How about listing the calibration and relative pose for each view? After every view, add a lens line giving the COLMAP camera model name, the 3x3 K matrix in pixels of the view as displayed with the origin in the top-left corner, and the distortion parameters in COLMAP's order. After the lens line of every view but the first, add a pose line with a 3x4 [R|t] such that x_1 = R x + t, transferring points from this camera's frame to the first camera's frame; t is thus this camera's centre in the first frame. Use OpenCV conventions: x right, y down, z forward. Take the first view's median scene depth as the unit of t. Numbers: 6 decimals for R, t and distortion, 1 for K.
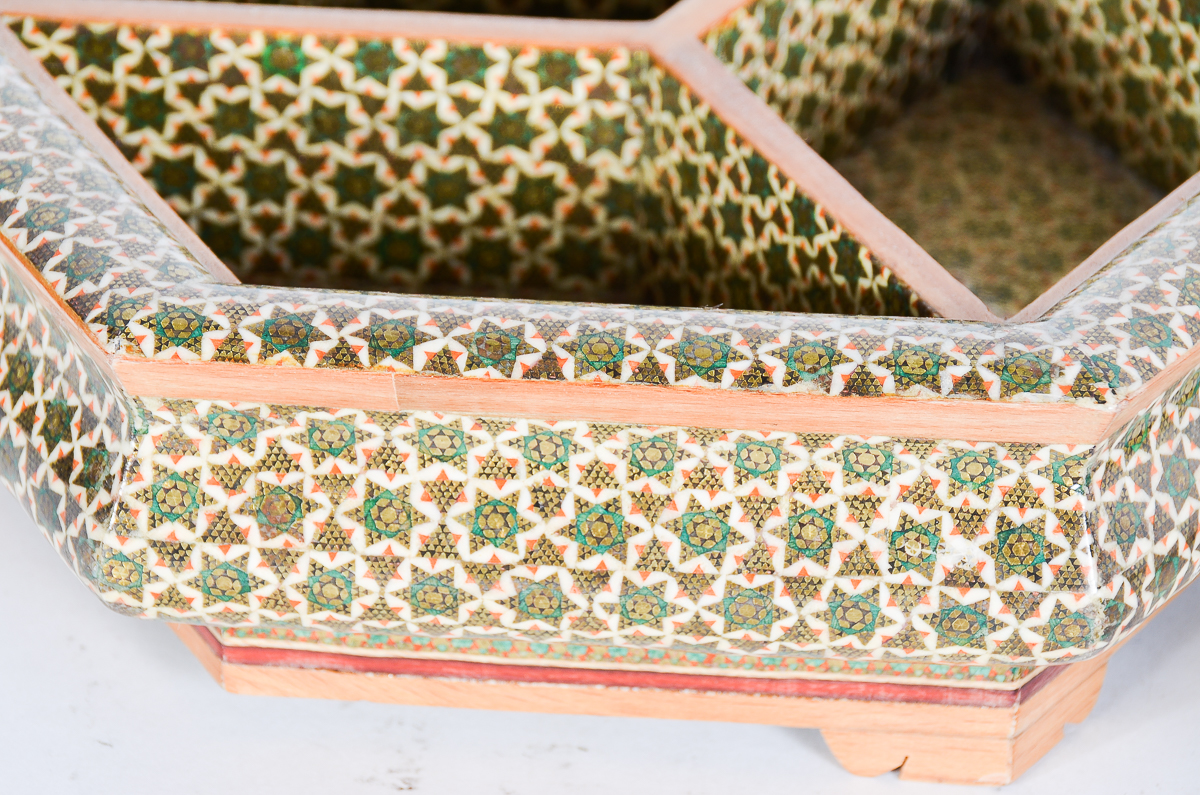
lens RADIAL K [[5633.2, 0, 561.6], [0, 5633.2, 464.4], [0, 0, 1]] dist [0.849667, 0.000000]
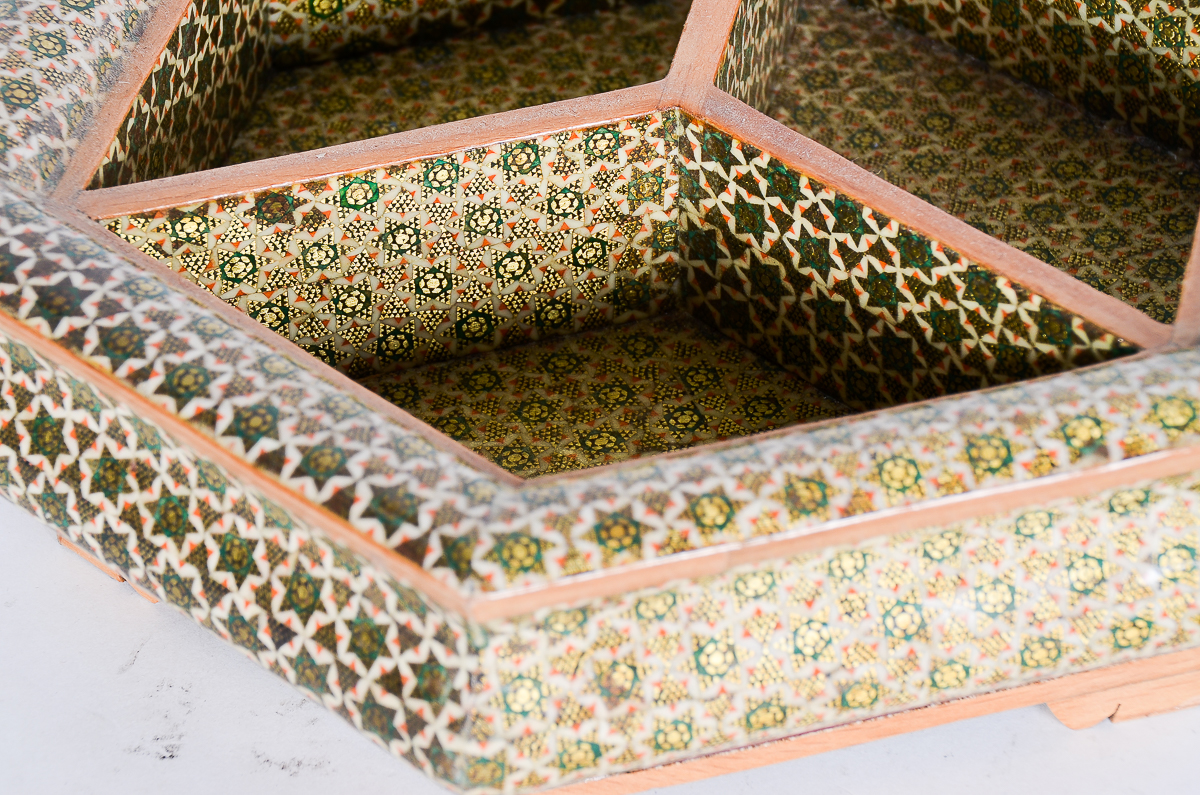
lens RADIAL K [[3958.1, 0, 596.0], [0, 3958.1, 465.2], [0, 0, 1]] dist [0.466042, 0.000000]
pose [[0.938495, -0.256114, 0.231588, -0.216036], [0.214050, 0.957805, 0.191815, -0.174658], [-0.270942, -0.130447, 0.953716, 0.292504]]
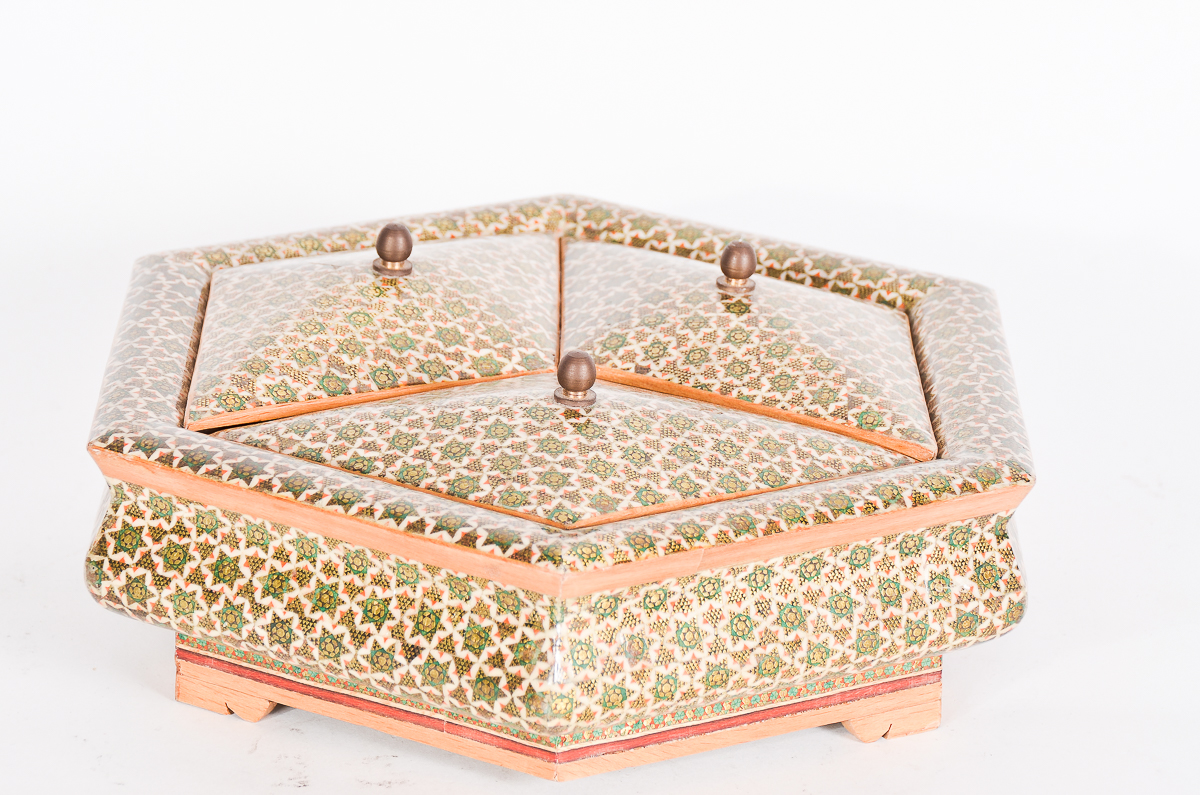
lens RADIAL K [[4597.0, 0, 617.8], [0, 4597.0, 472.3], [0, 0, 1]] dist [0.827887, 0.000000]
pose [[0.832761, -0.206321, 0.513751, -0.772029], [0.262778, 0.964077, -0.038777, 0.009429], [-0.487295, 0.167294, 0.857063, -0.225396]]
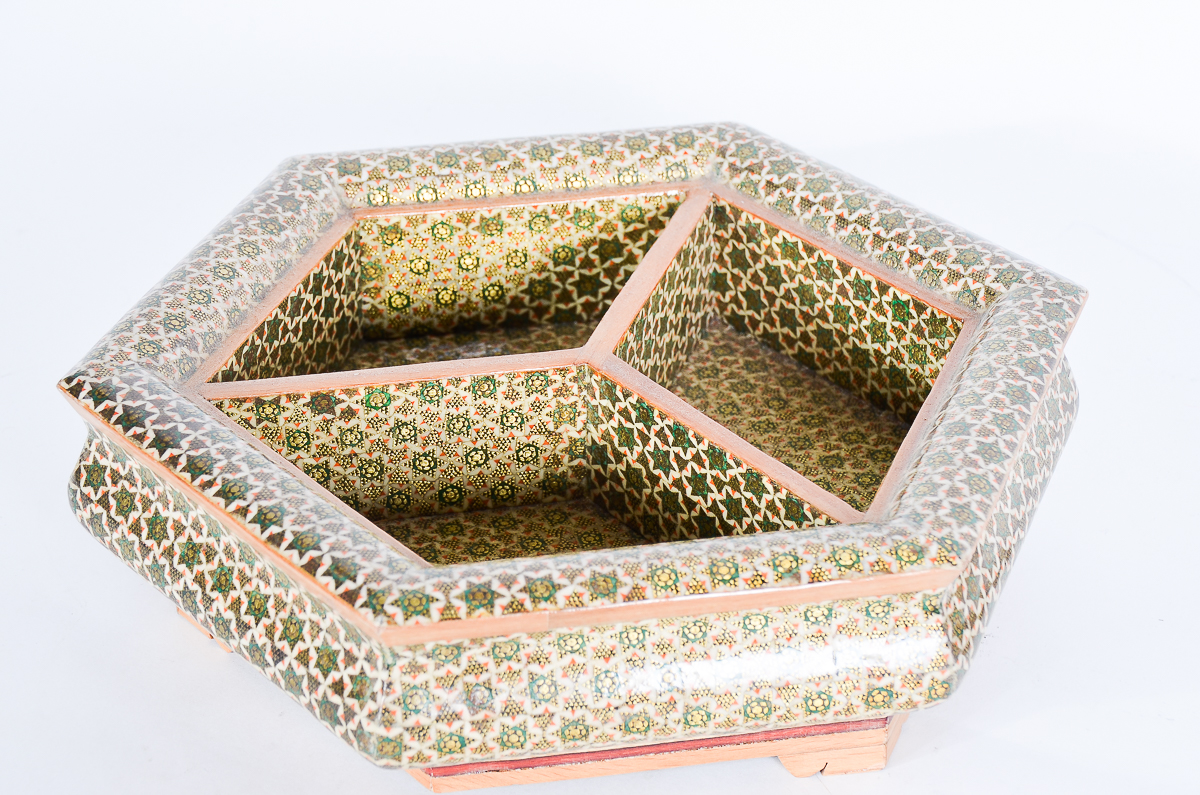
lens RADIAL K [[2773.7, 0, 608.2], [0, 2773.7, 447.8], [0, 0, 1]] dist [0.293713, 0.000000]
pose [[0.971481, -0.148429, 0.184915, -0.153545], [0.139872, 0.988436, 0.058568, -0.107202], [-0.191470, -0.031033, 0.981008, 0.187762]]
